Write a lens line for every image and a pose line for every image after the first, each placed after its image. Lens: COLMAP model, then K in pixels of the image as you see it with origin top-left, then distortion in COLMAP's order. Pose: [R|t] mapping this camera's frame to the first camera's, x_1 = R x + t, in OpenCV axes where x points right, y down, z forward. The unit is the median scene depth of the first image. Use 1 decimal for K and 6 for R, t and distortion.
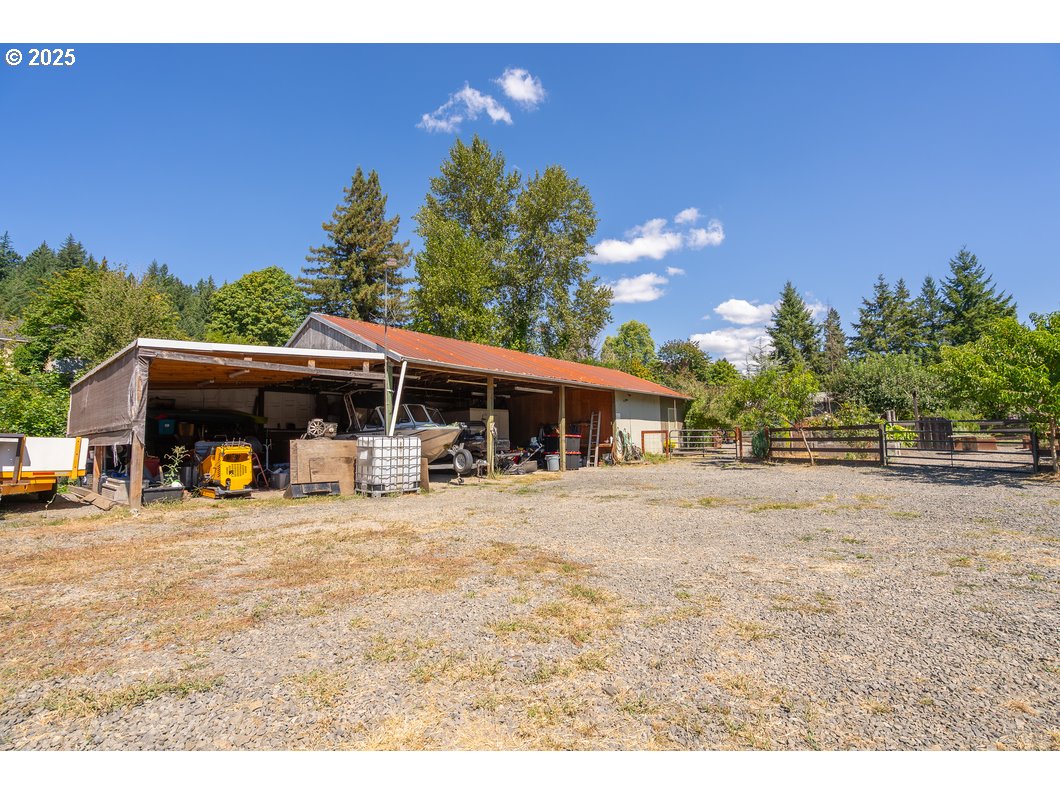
lens RADIAL K [[481.7, 0, 530.0], [0, 481.7, 397.5], [0, 0, 1]] dist [-0.010356, 0.000896]
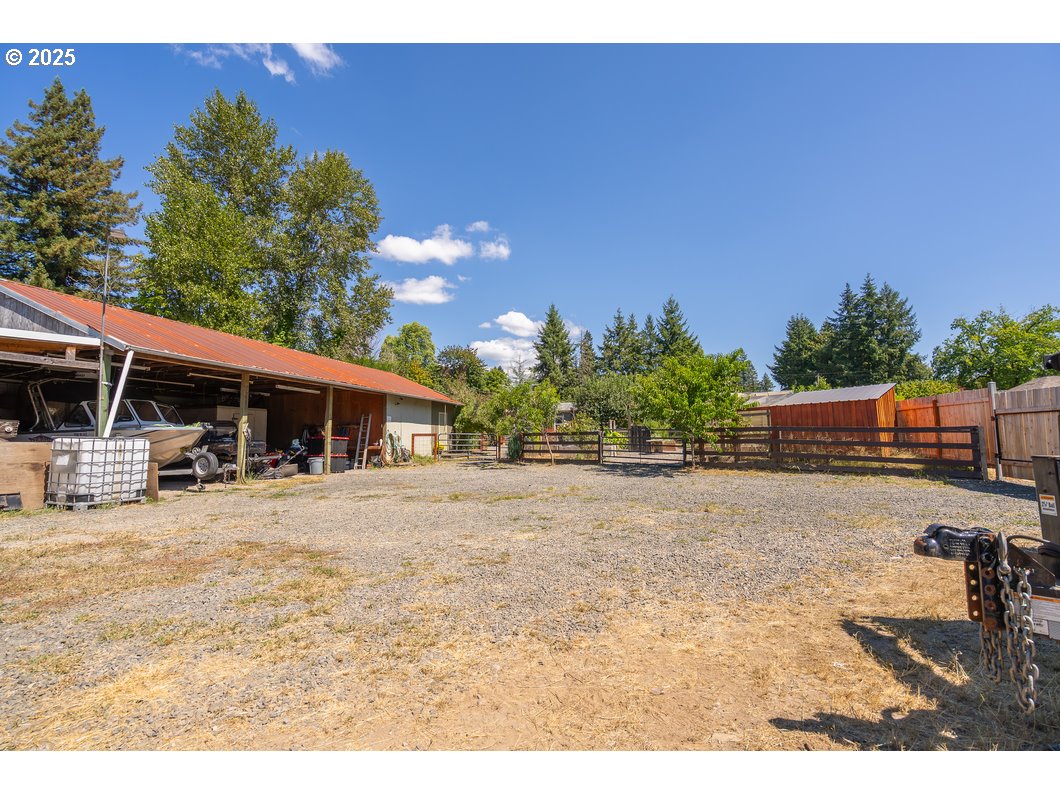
lens RADIAL K [[484.0, 0, 533.7], [0, 484.0, 395.9], [0, 0, 1]] dist [0.001493, 0.001218]
pose [[0.897097, 0.046245, 0.439407, 0.004896], [-0.043114, 0.998924, -0.017108, -0.005893], [-0.439725, -0.003597, 0.898125, -0.054148]]
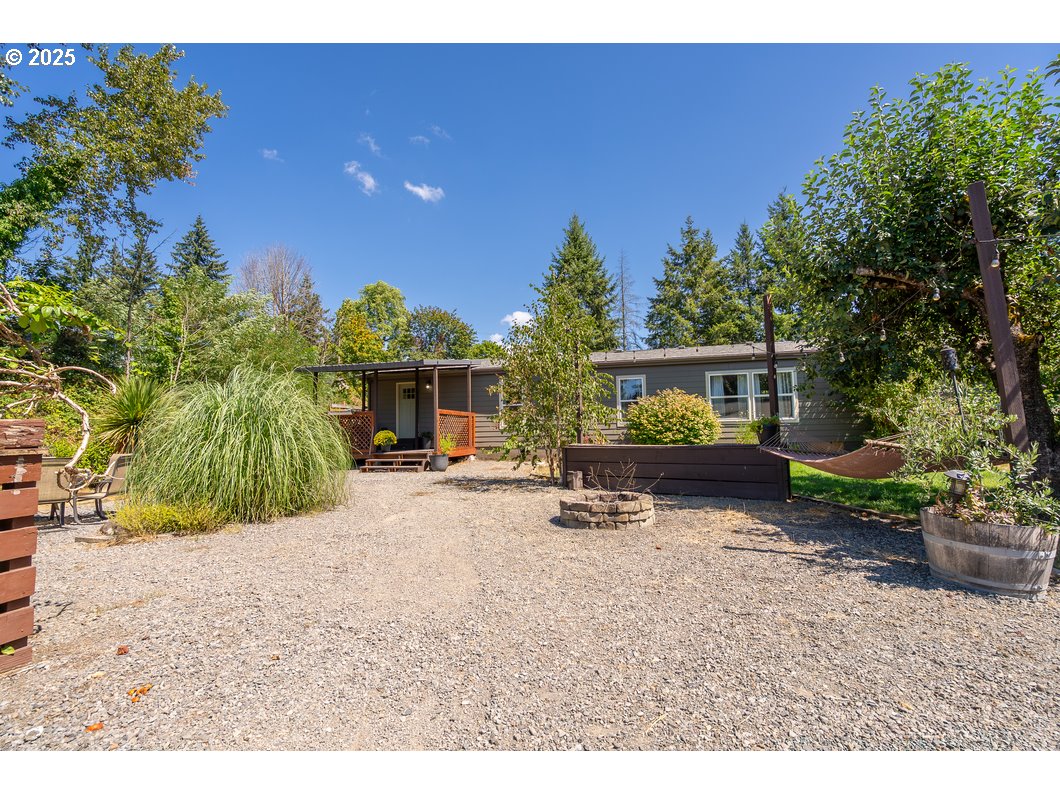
lens RADIAL K [[481.7, 0, 530.0], [0, 481.7, 397.5], [0, 0, 1]] dist [-0.010356, 0.000896]
pose [[0.905291, 0.032940, 0.423513, 0.644318], [-0.033538, 0.999419, -0.006042, 0.088188], [-0.423466, -0.008734, 0.905870, 1.313119]]
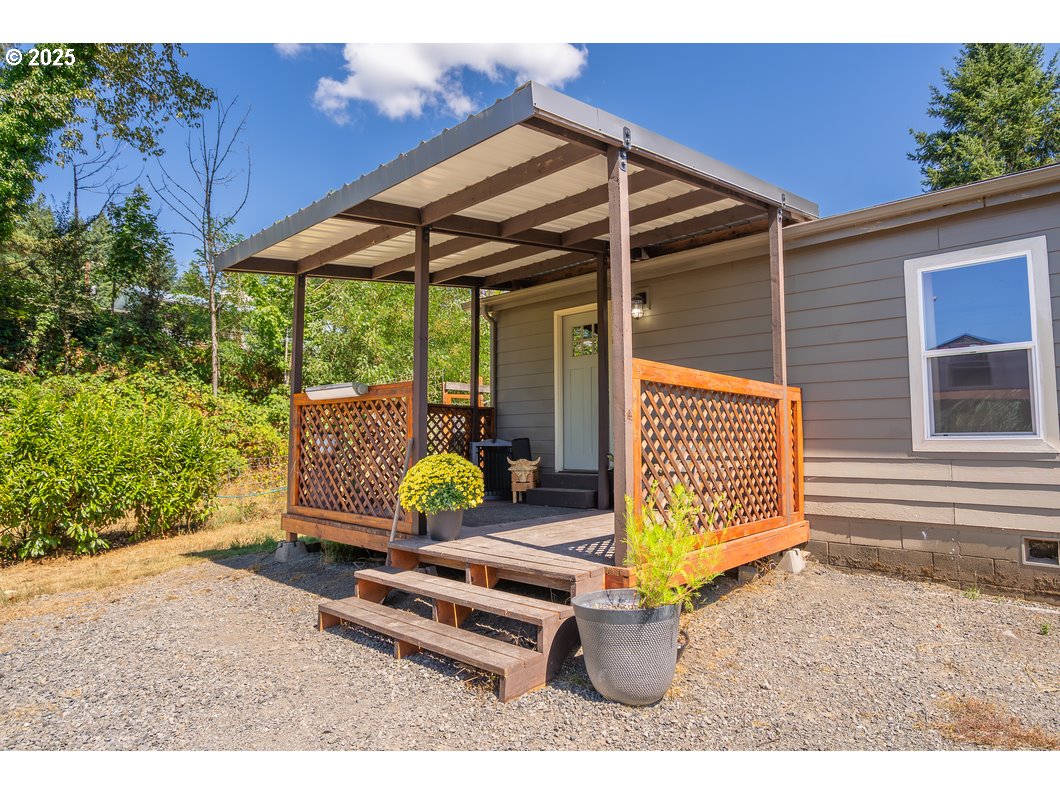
lens RADIAL K [[697.3, 0, 530.0], [0, 697.3, 397.5], [0, 0, 1]] dist [-0.001047, 0.001811]
pose [[0.999899, 0.008672, -0.011299, 0.668165], [-0.008487, 0.999831, 0.016325, 0.092339], [0.011439, -0.016228, 0.999803, 1.390298]]
